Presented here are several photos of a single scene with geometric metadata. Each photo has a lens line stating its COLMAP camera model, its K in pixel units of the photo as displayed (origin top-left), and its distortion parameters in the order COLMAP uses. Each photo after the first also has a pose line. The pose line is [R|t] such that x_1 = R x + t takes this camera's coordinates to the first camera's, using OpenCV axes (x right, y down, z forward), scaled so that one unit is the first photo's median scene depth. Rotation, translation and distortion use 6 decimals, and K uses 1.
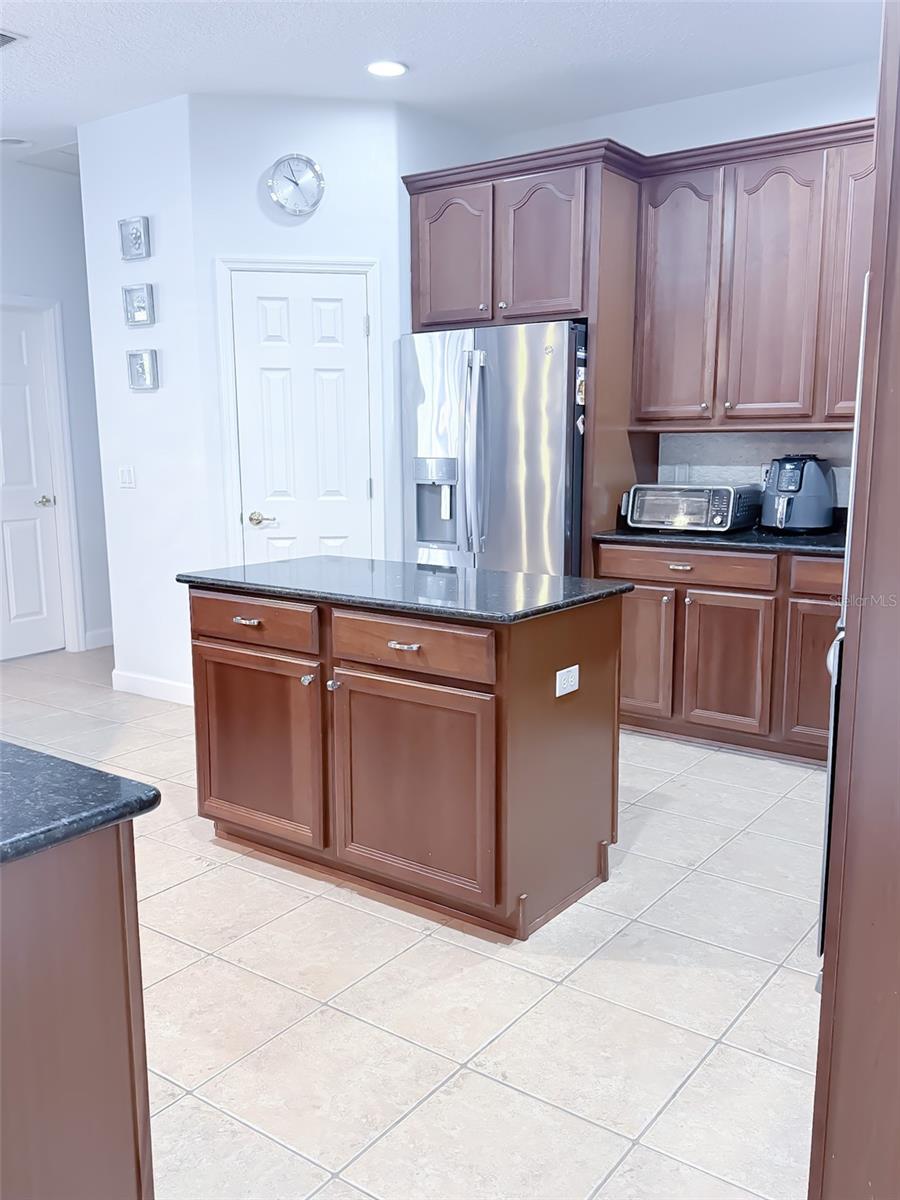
lens RADIAL K [[966.5, 0, 450.0], [0, 966.5, 600.0], [0, 0, 1]] dist [0.005515, 0.002869]
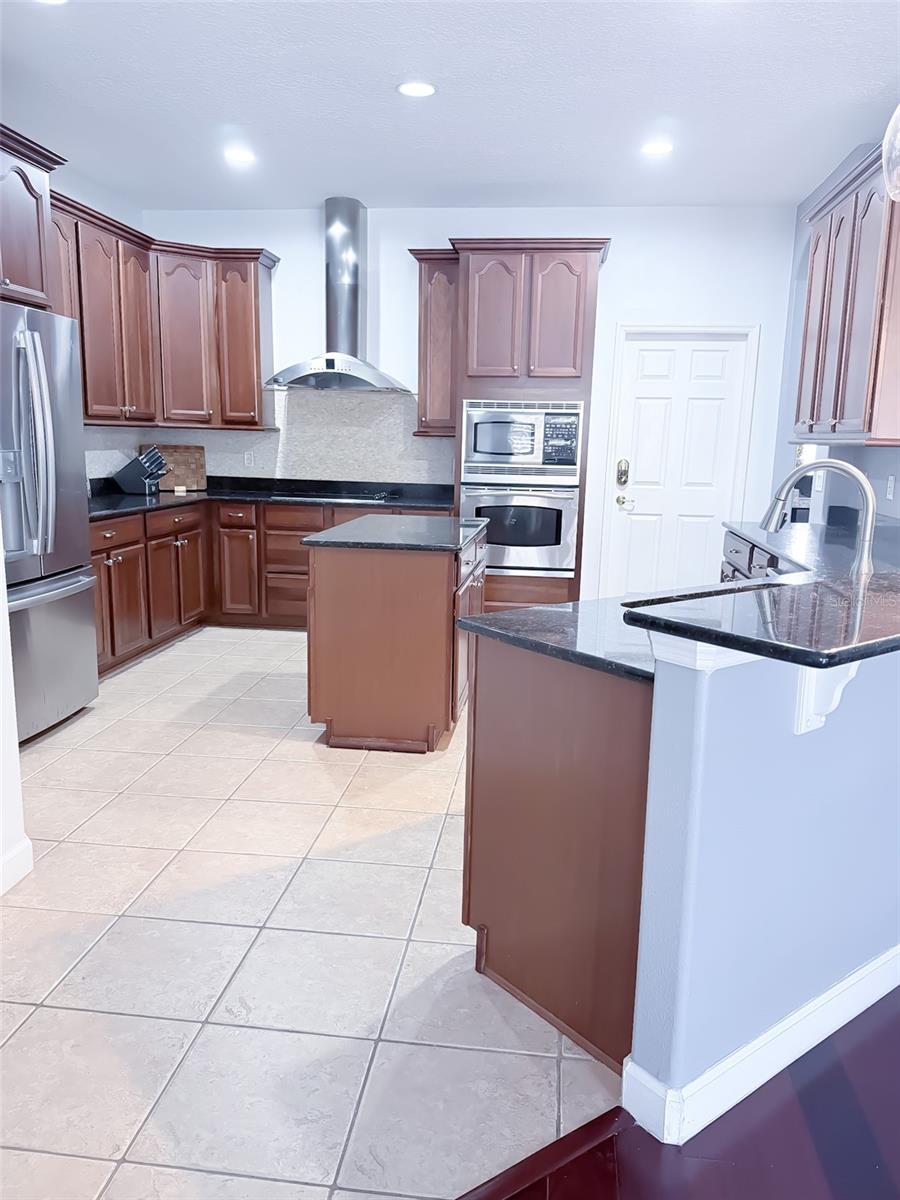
lens RADIAL K [[966.5, 0, 450.0], [0, 966.5, 600.0], [0, 0, 1]] dist [0.005515, 0.002869]
pose [[-0.497631, -0.159298, 0.852636, -1.089653], [0.112973, 0.962715, 0.245799, -0.217016], [-0.860000, 0.218642, -0.461081, 1.258658]]
